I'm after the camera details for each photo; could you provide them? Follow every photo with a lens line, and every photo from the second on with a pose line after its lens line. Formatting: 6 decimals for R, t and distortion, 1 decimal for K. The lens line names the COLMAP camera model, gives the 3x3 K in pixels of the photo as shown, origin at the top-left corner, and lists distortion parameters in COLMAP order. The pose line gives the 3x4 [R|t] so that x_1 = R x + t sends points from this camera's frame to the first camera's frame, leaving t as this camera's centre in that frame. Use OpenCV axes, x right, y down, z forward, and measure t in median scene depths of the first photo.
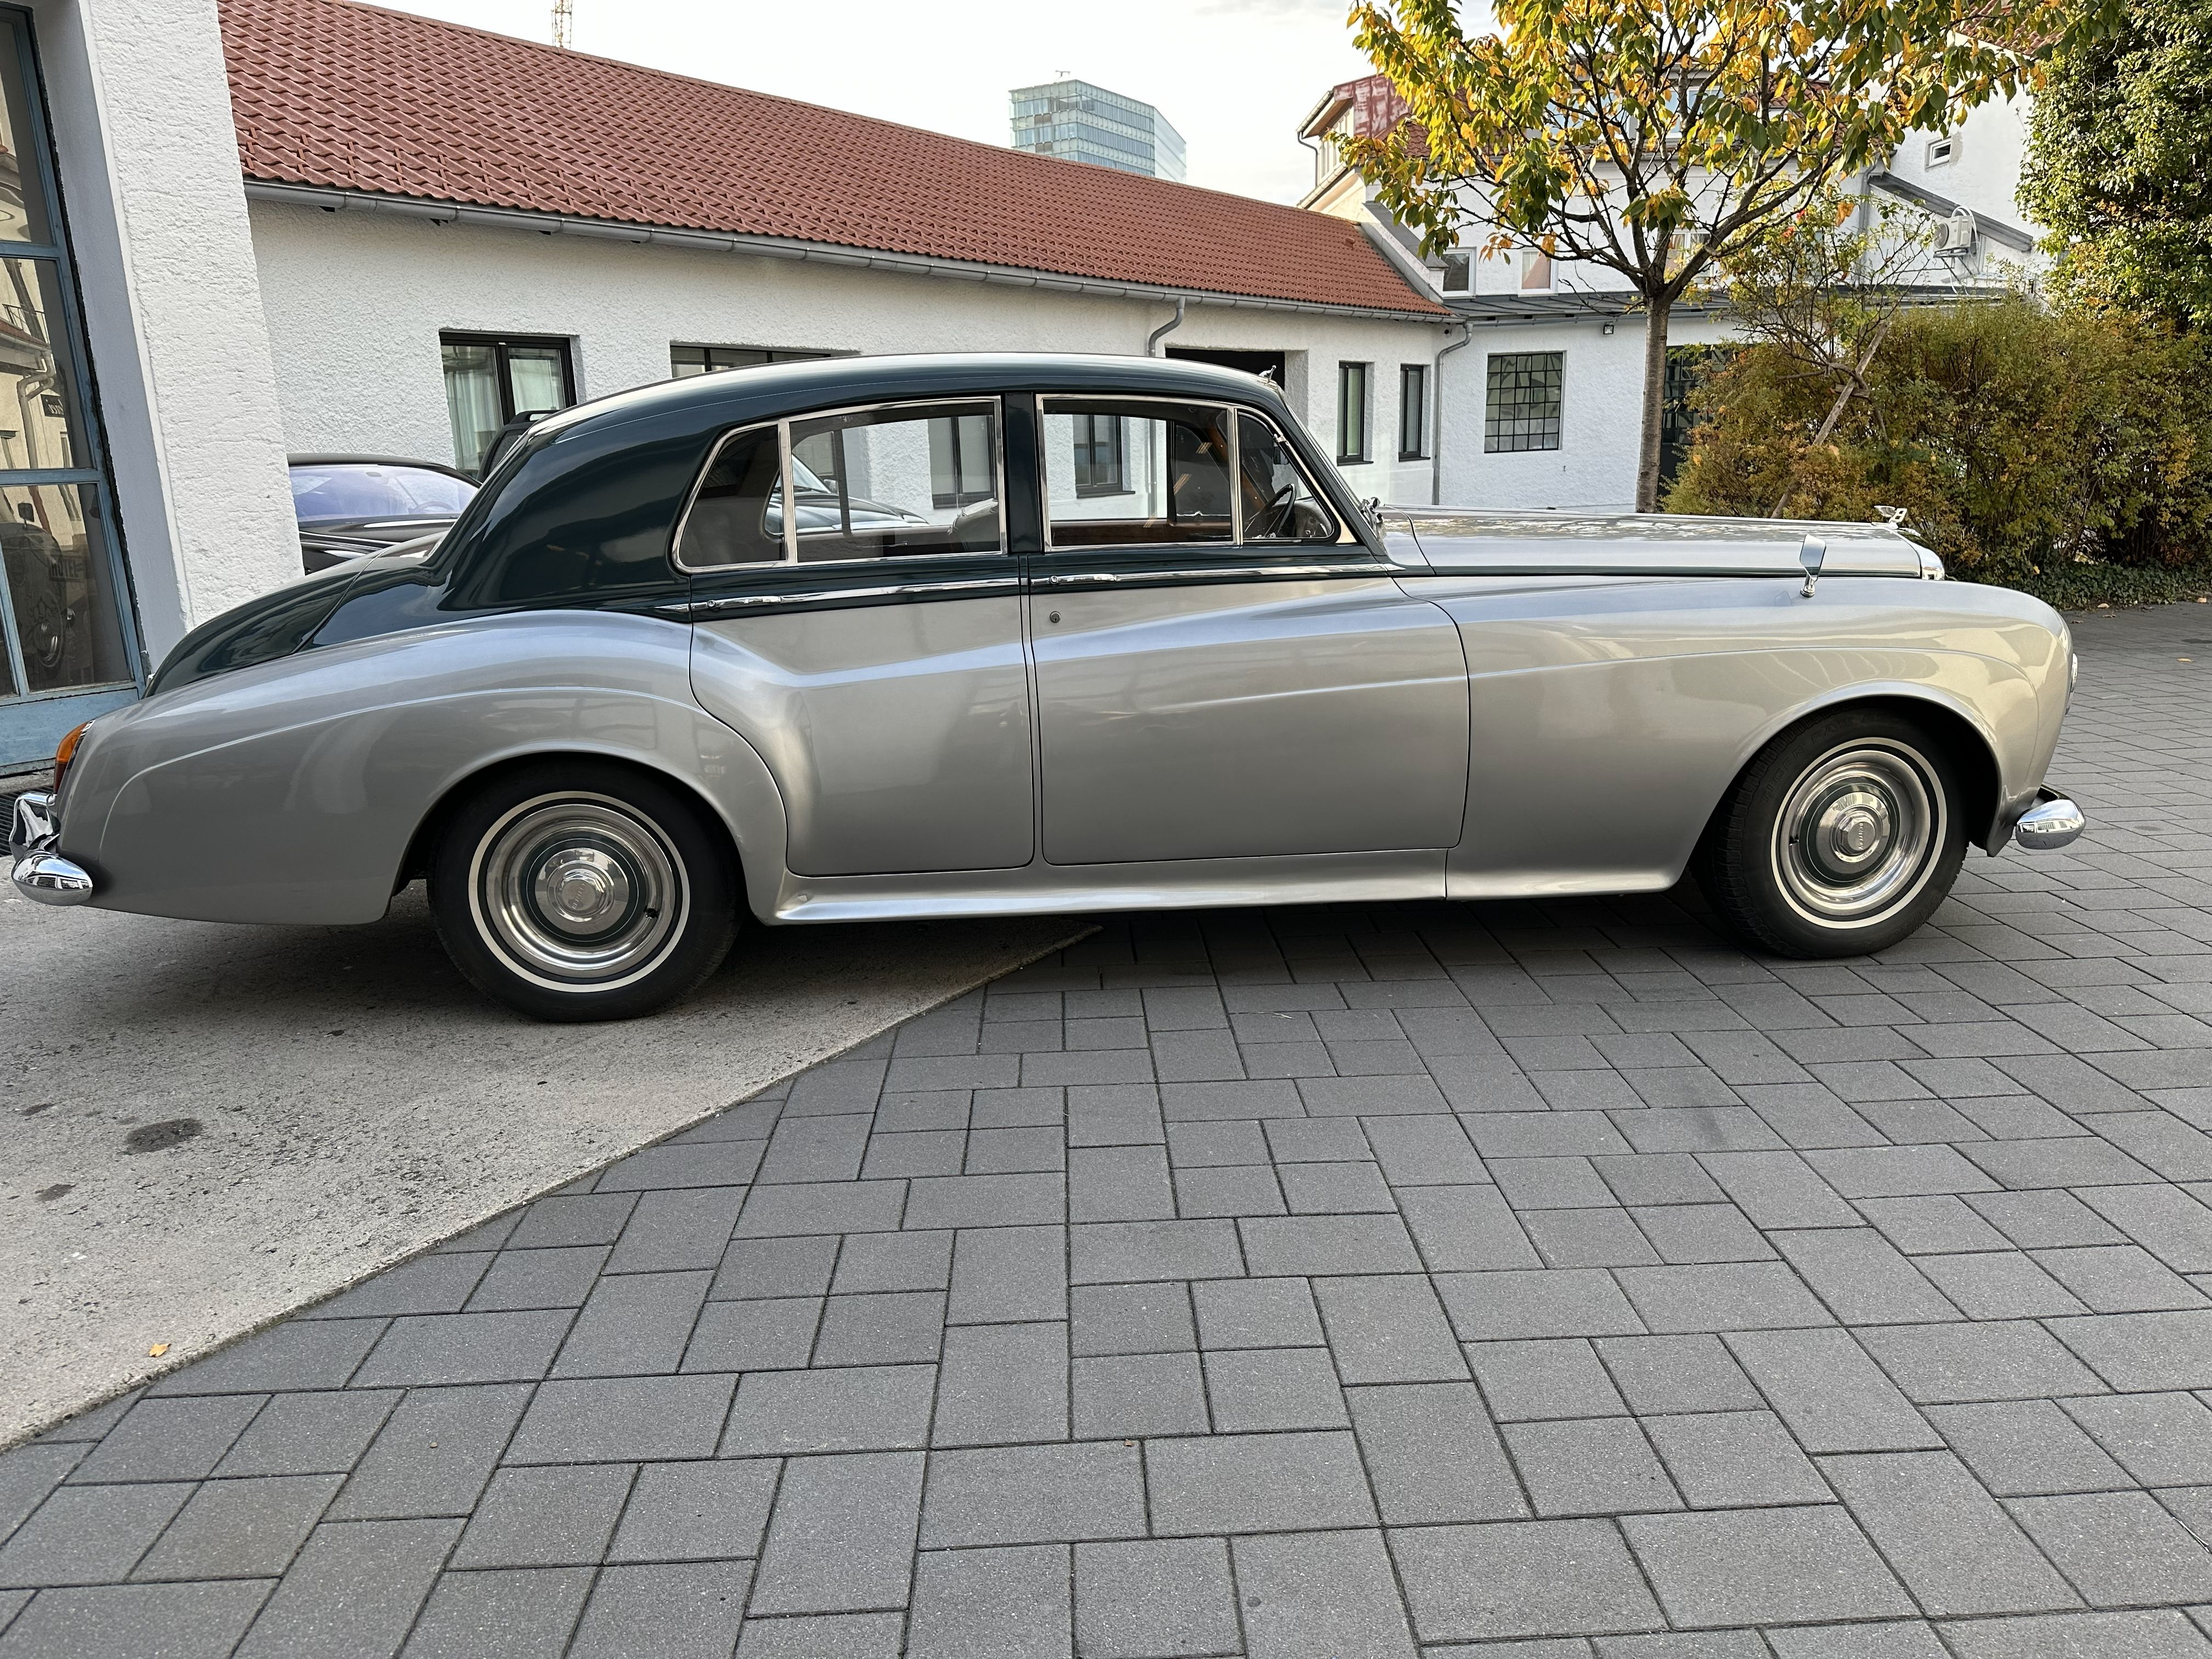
lens RADIAL K [[1577.3, 0, 1106.0], [0, 1577.3, 829.5], [0, 0, 1]] dist [0.001228, -0.006597]
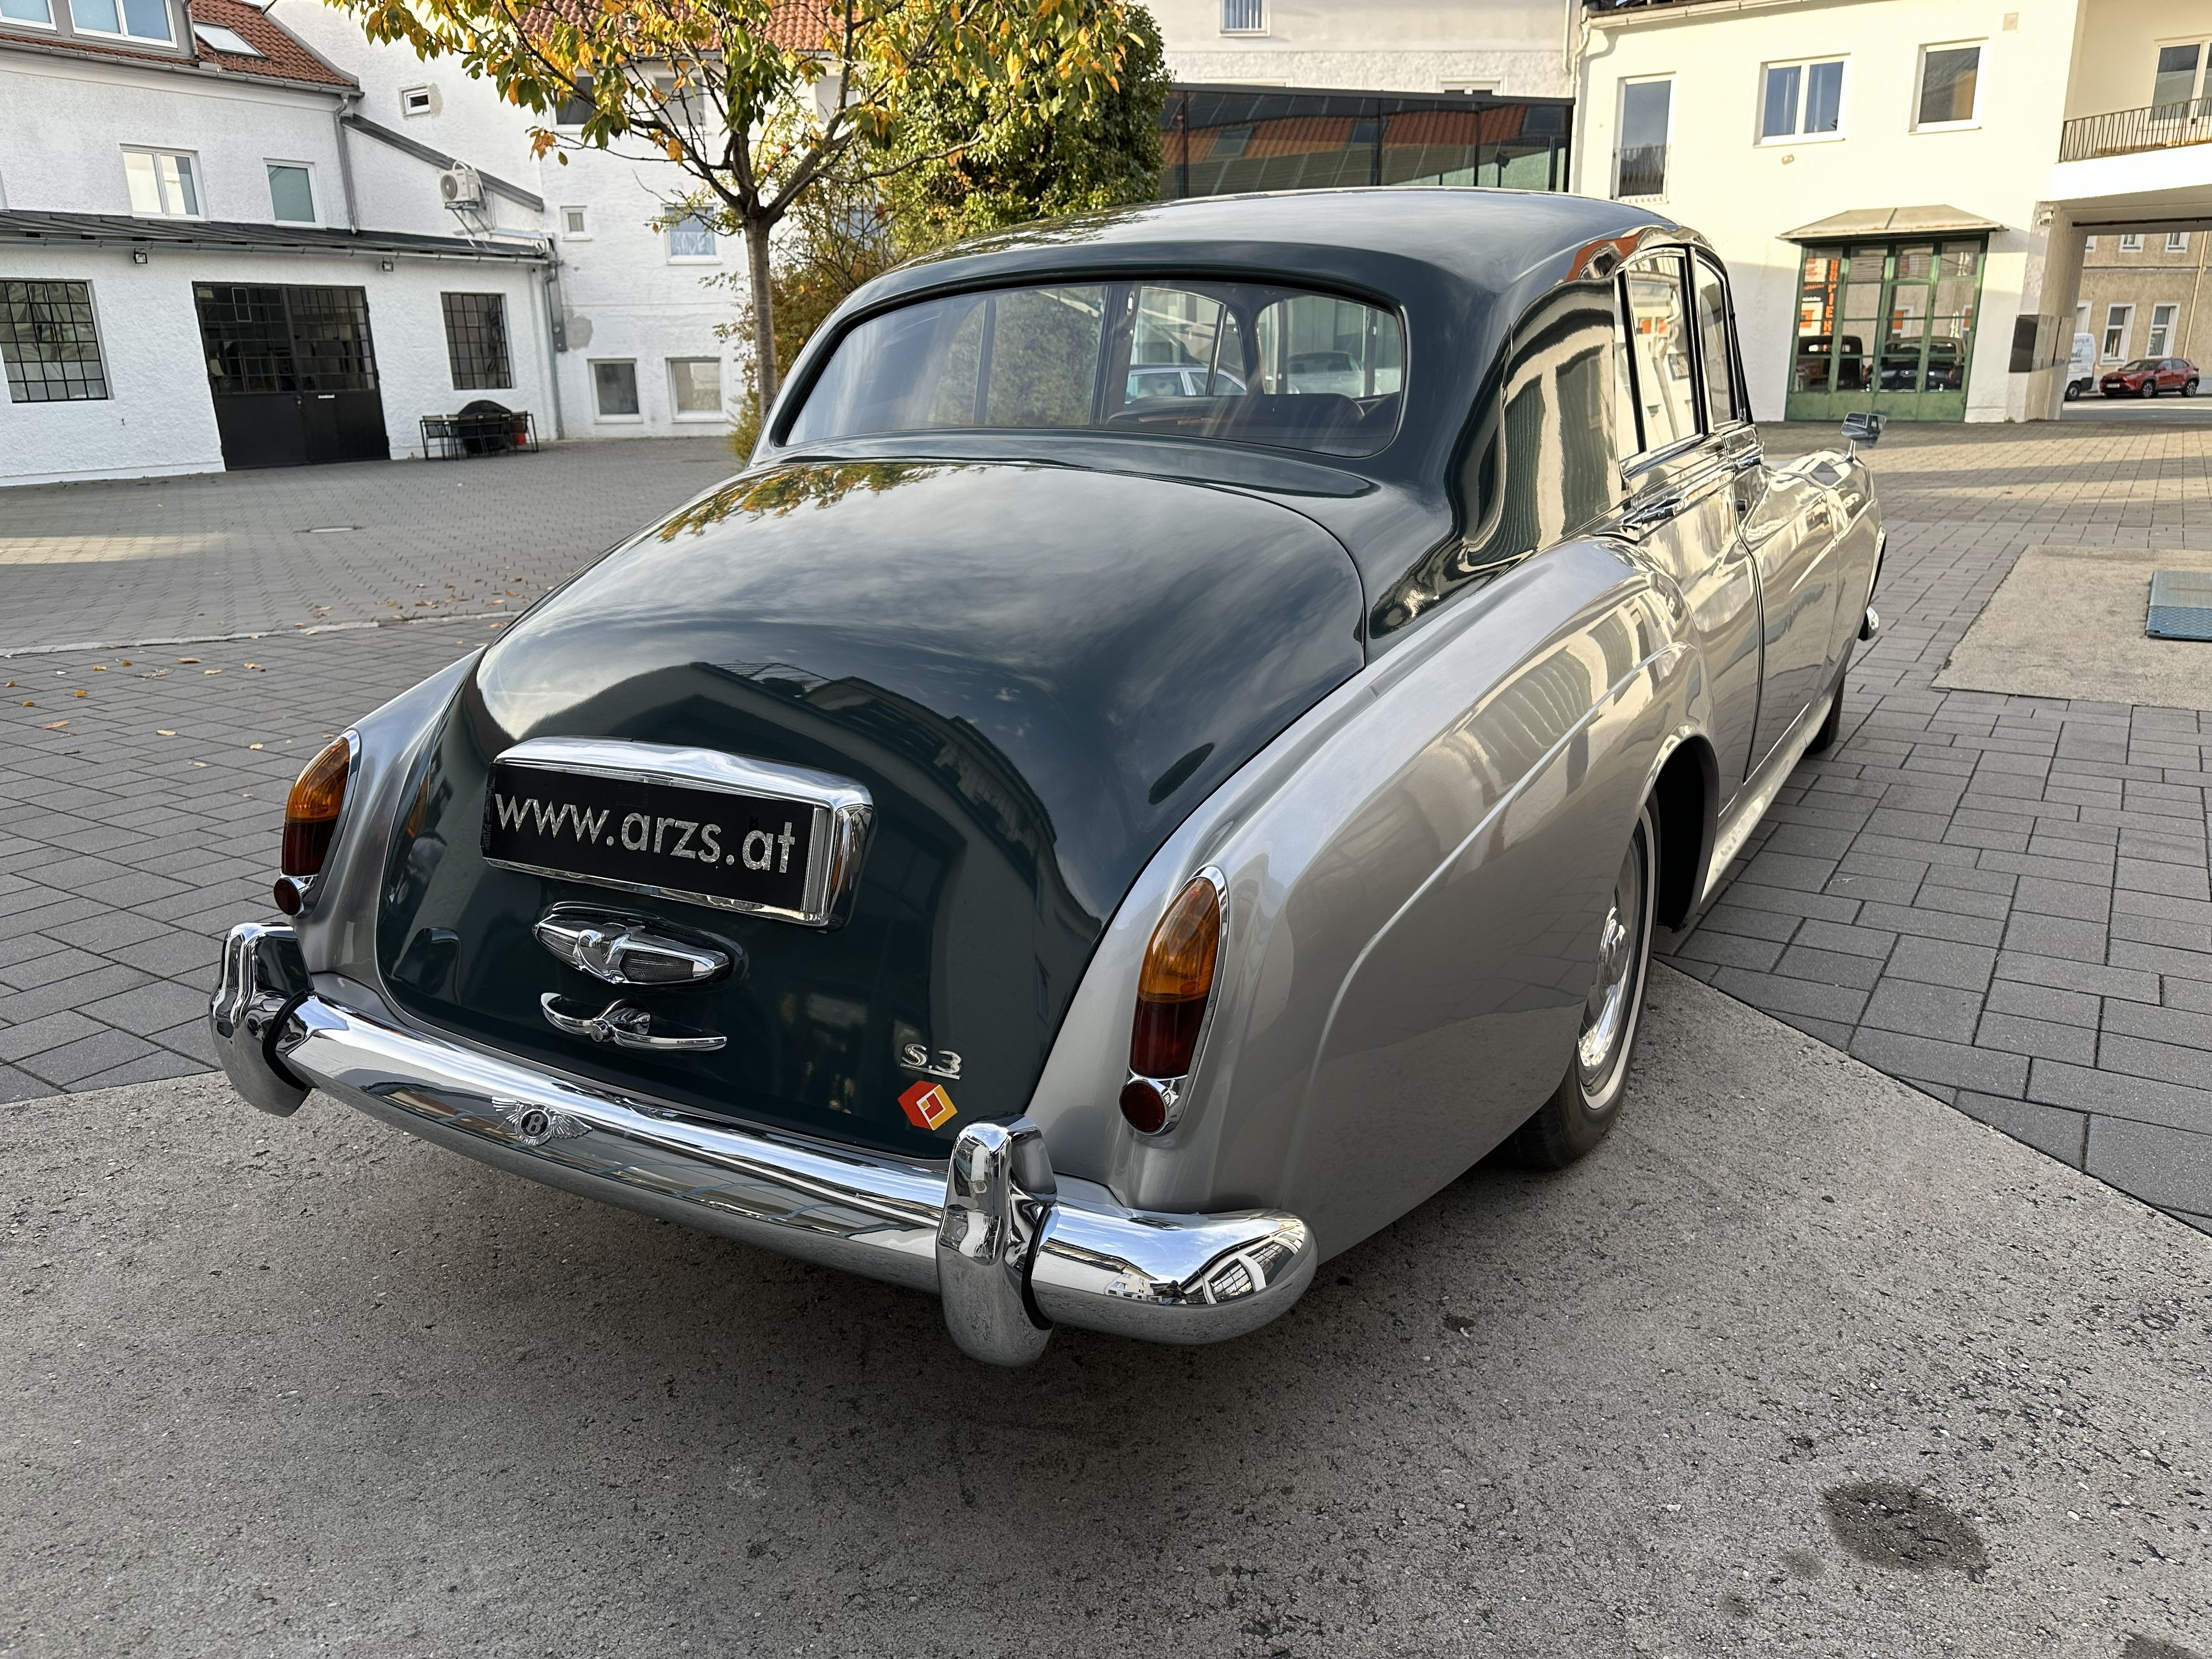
lens RADIAL K [[1577.3, 0, 1106.0], [0, 1577.3, 829.5], [0, 0, 1]] dist [0.001228, -0.006597]
pose [[0.557111, -0.215473, 0.801997, -0.142106], [0.195958, 0.972589, 0.125183, -0.020687], [-0.806987, 0.087417, 0.584064, 0.109638]]
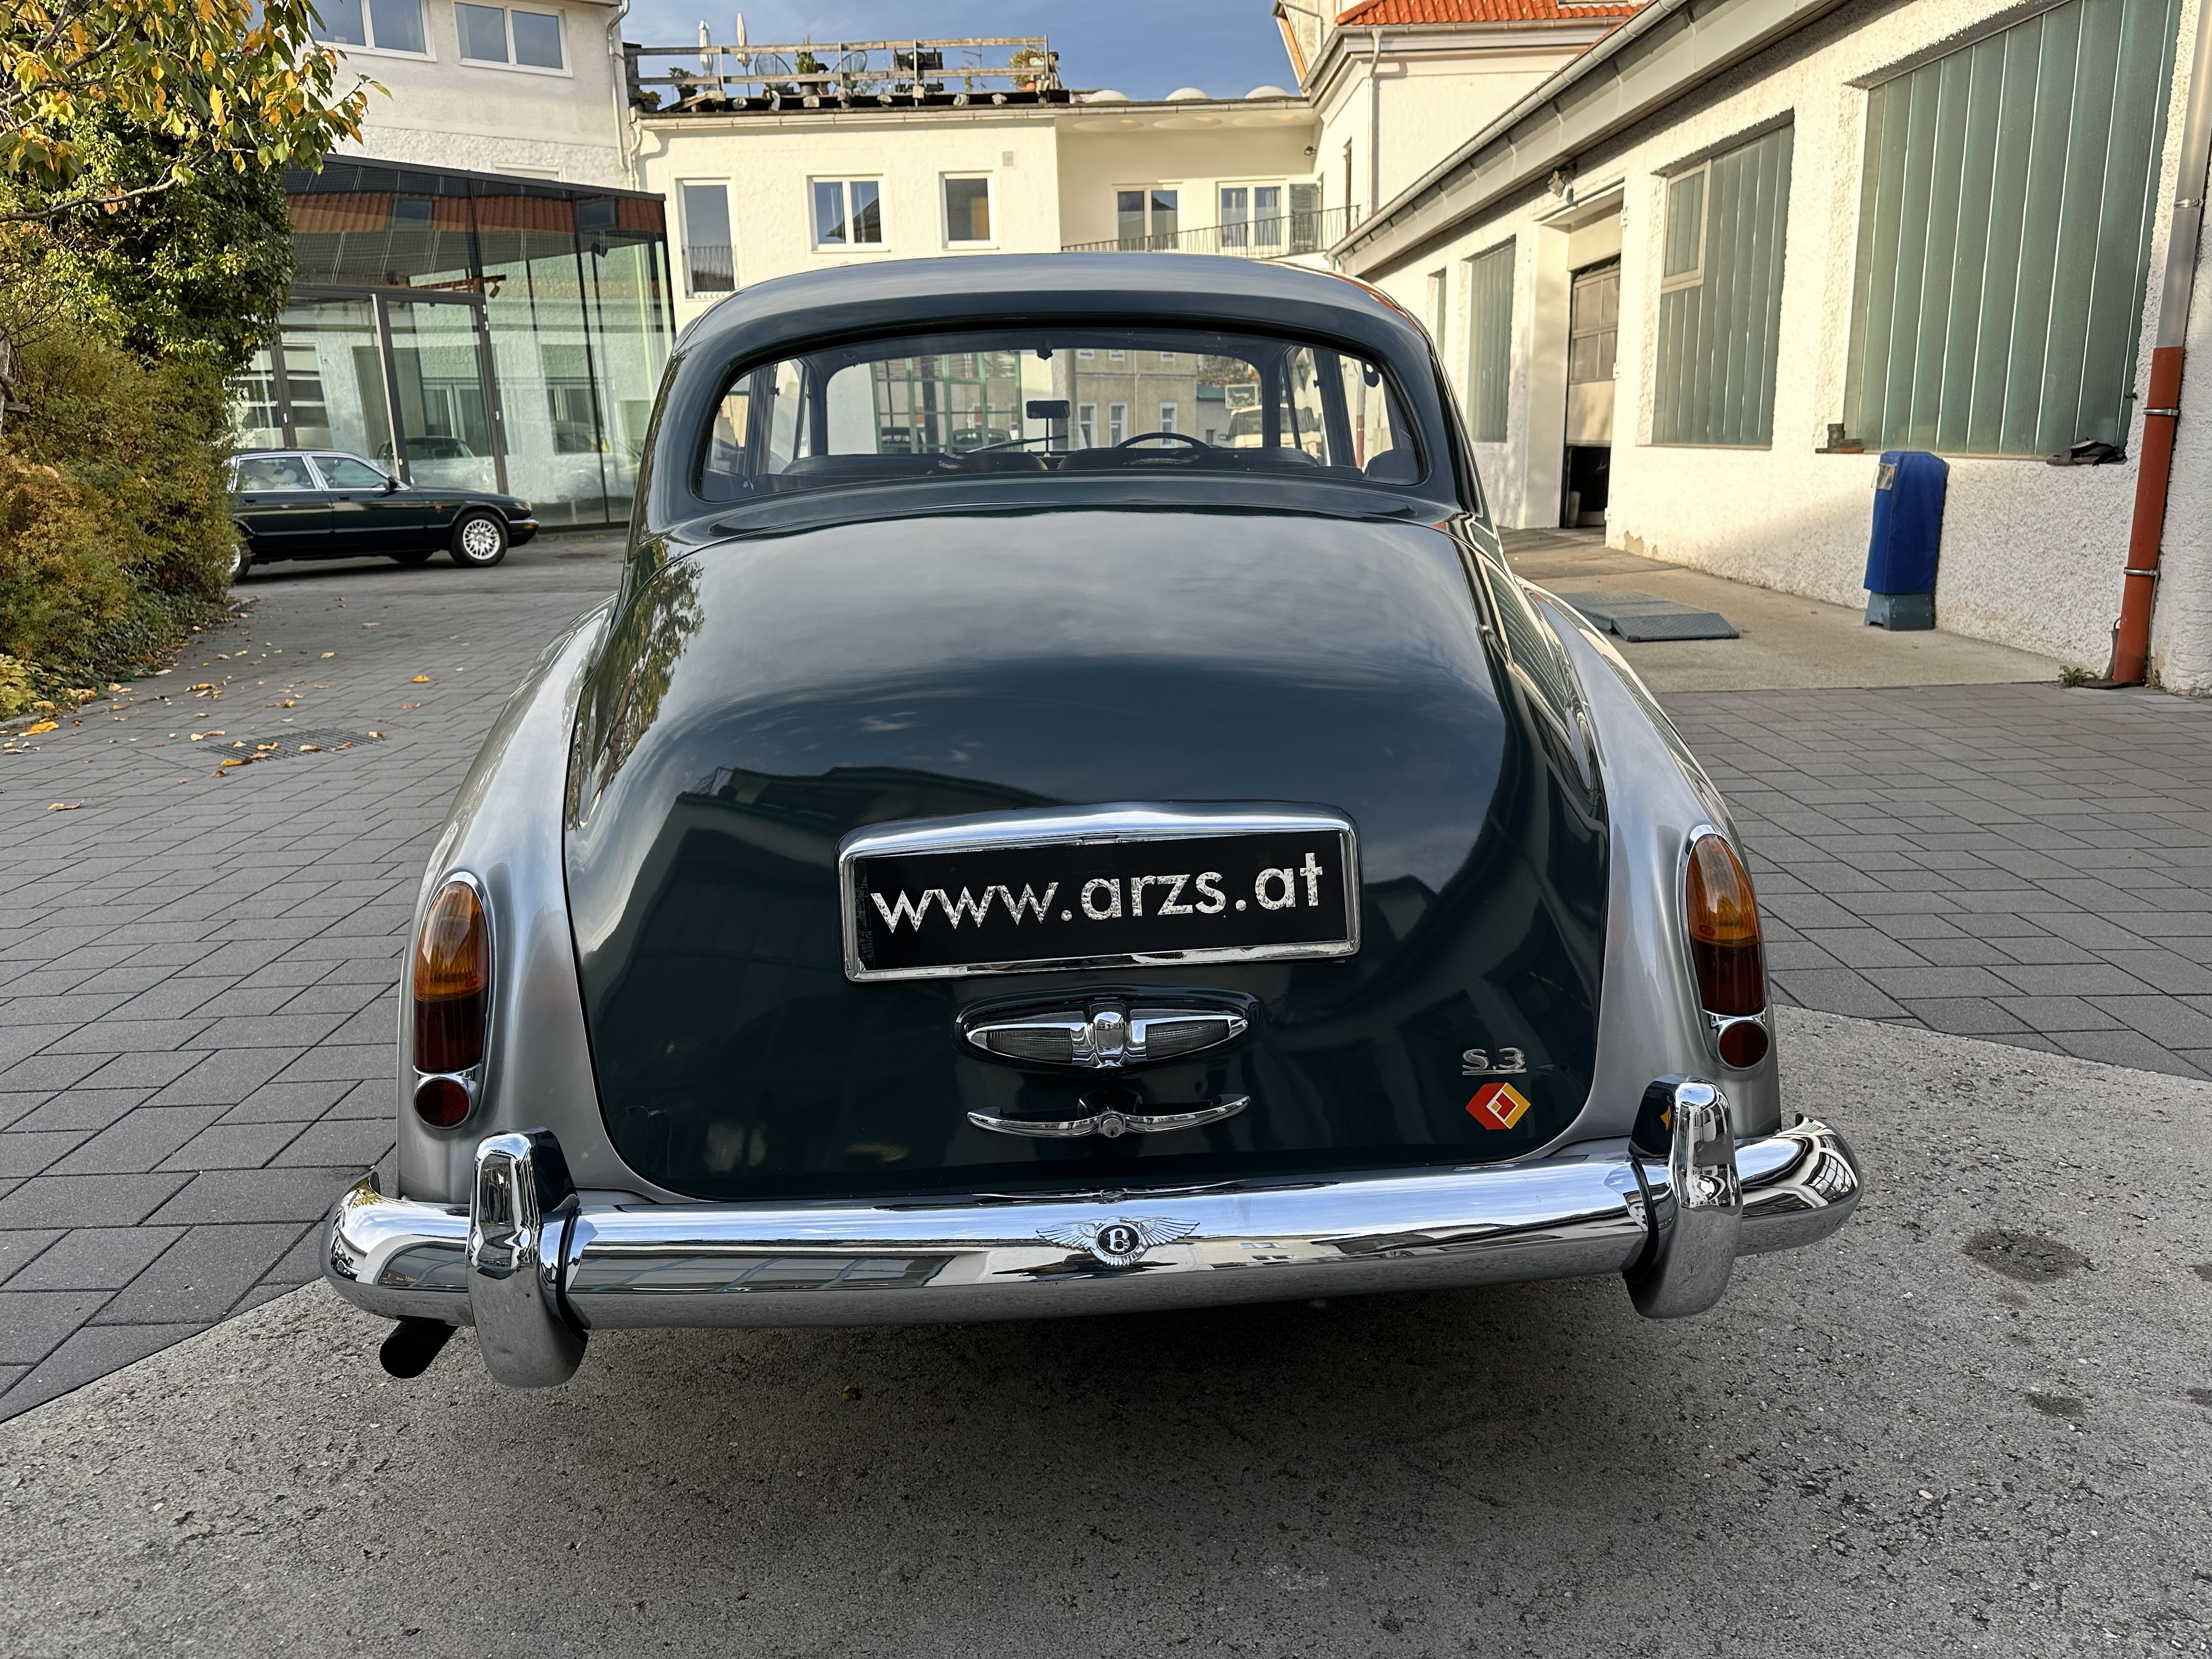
lens RADIAL K [[1564.2, 0, 1112.9], [0, 1564.2, 818.9], [0, 0, 1]] dist [0.037807, -0.045307]
pose [[0.011264, -0.208836, 0.977886, -0.157410], [0.259274, 0.945111, 0.198850, -0.031017], [-0.965738, 0.251301, 0.064792, 0.161708]]
